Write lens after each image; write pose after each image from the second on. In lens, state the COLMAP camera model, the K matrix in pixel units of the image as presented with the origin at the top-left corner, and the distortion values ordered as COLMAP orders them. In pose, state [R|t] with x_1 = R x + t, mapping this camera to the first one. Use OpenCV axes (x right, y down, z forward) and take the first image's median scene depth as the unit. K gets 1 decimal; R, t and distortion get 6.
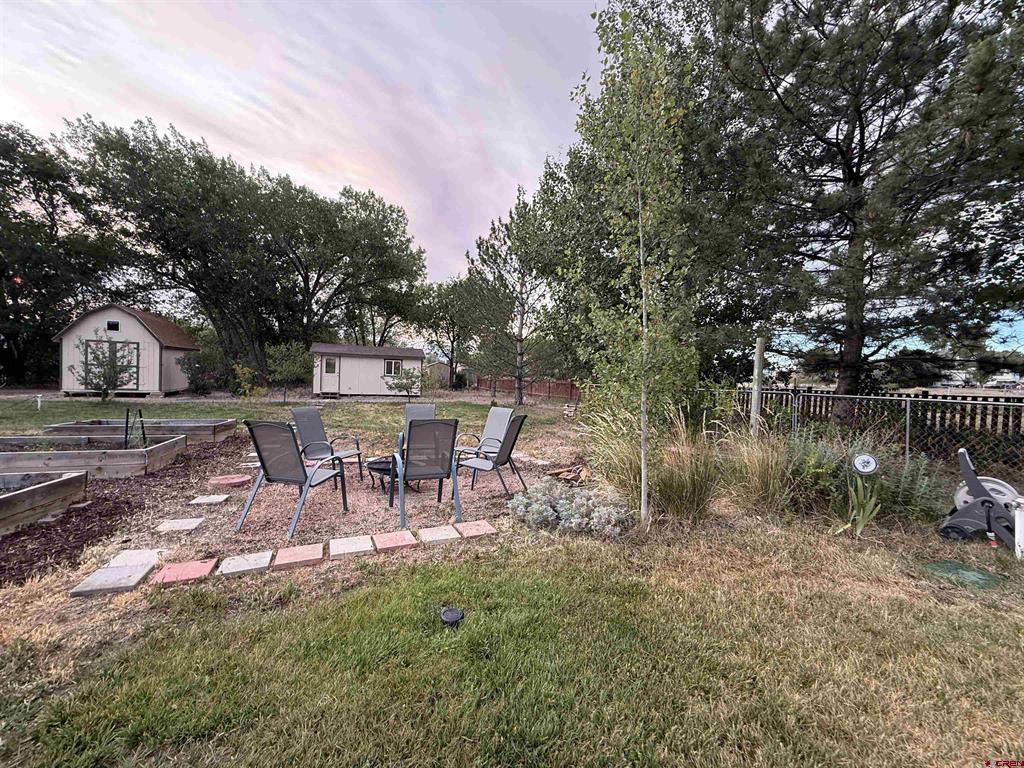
lens RADIAL K [[407.3, 0, 510.3], [0, 407.3, 384.4], [0, 0, 1]] dist [0.000678, -0.000161]
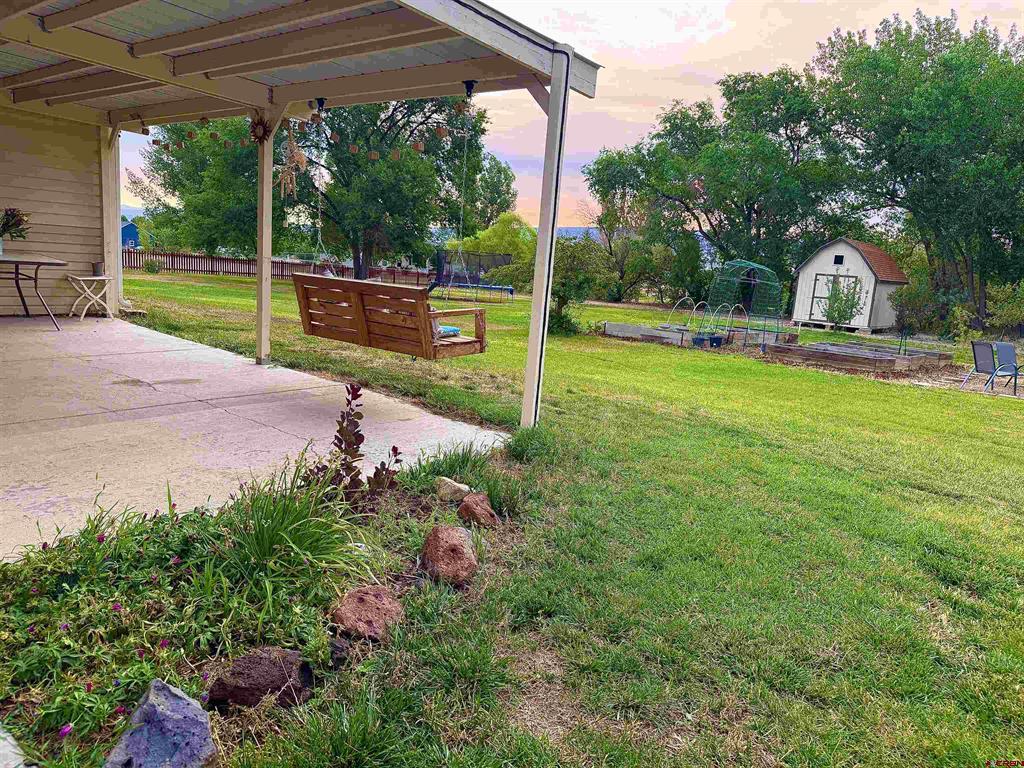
lens RADIAL K [[725.2, 0, 507.8], [0, 725.2, 384.5], [0, 0, 1]] dist [0.065917, -0.076667]
pose [[0.441596, 0.148973, -0.884760, 0.266032], [-0.083453, 0.988664, 0.124815, 0.004514], [0.893324, 0.018718, 0.449023, -0.446619]]
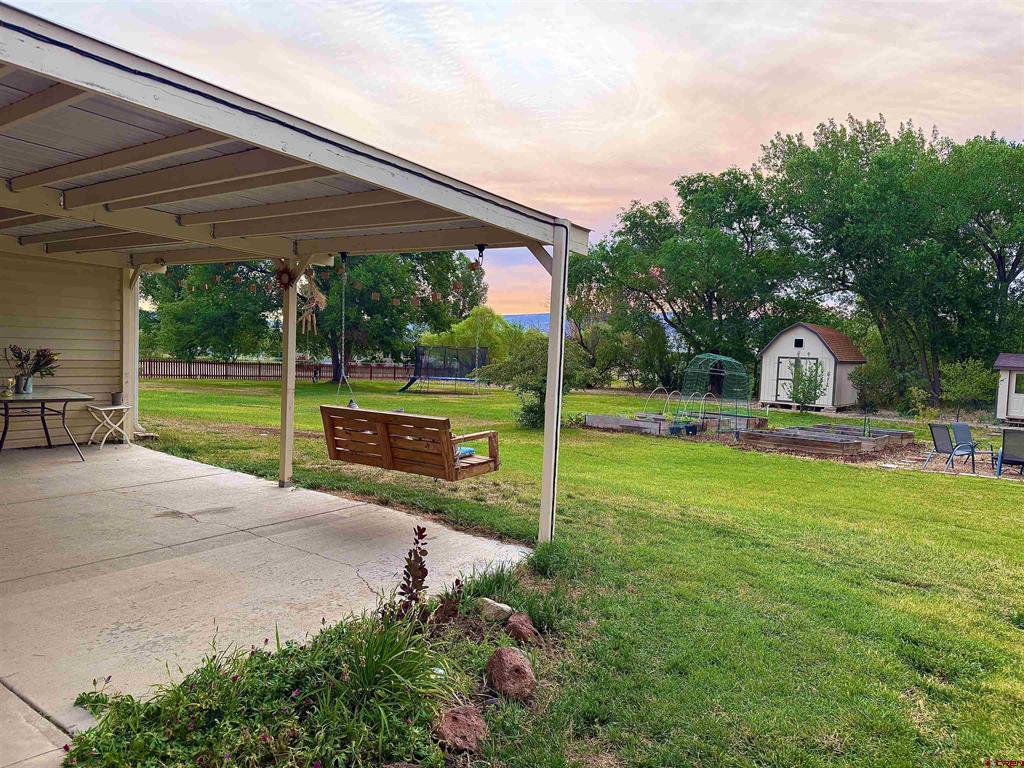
lens RADIAL K [[724.6, 0, 512.0], [0, 724.6, 384.0], [0, 0, 1]] dist [0.074723, -0.093789]
pose [[0.482616, 0.025974, -0.875447, 0.282388], [-0.045271, 0.998964, 0.004682, -0.008086], [0.874661, 0.037373, 0.483292, -0.470033]]
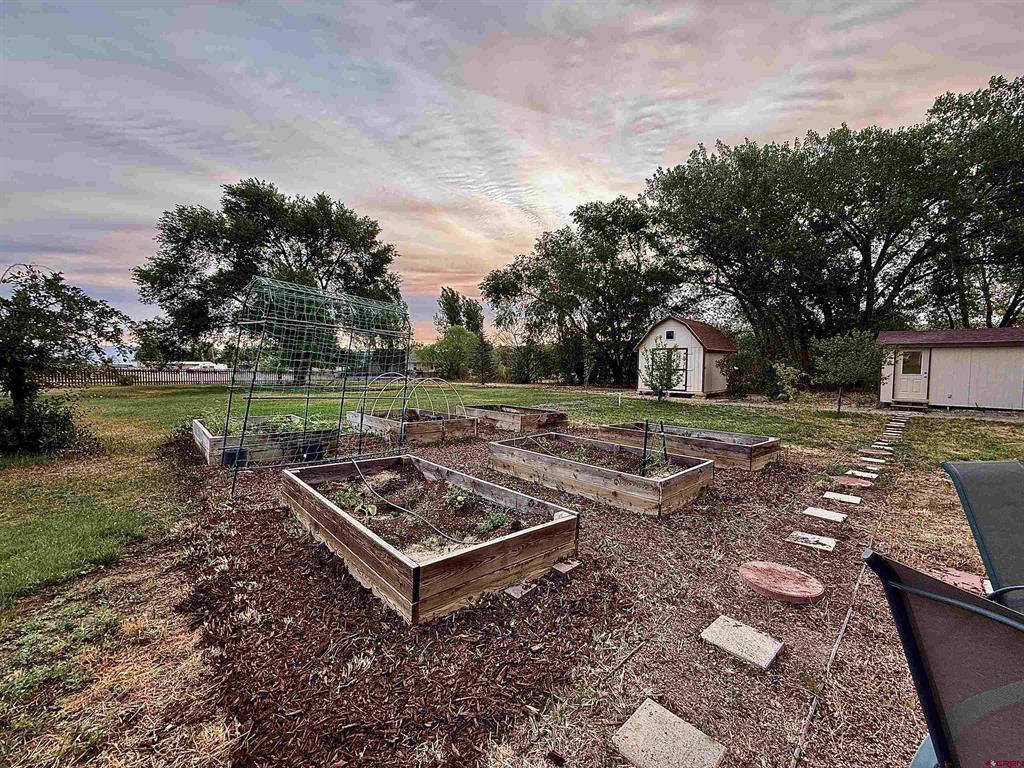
lens RADIAL K [[407.3, 0, 510.3], [0, 407.3, 384.4], [0, 0, 1]] dist [0.000678, -0.000161]
pose [[0.397523, 0.011570, -0.917519, -0.073914], [-0.016944, 0.999843, 0.005267, -0.001573], [0.917436, 0.013453, 0.397657, 0.100666]]
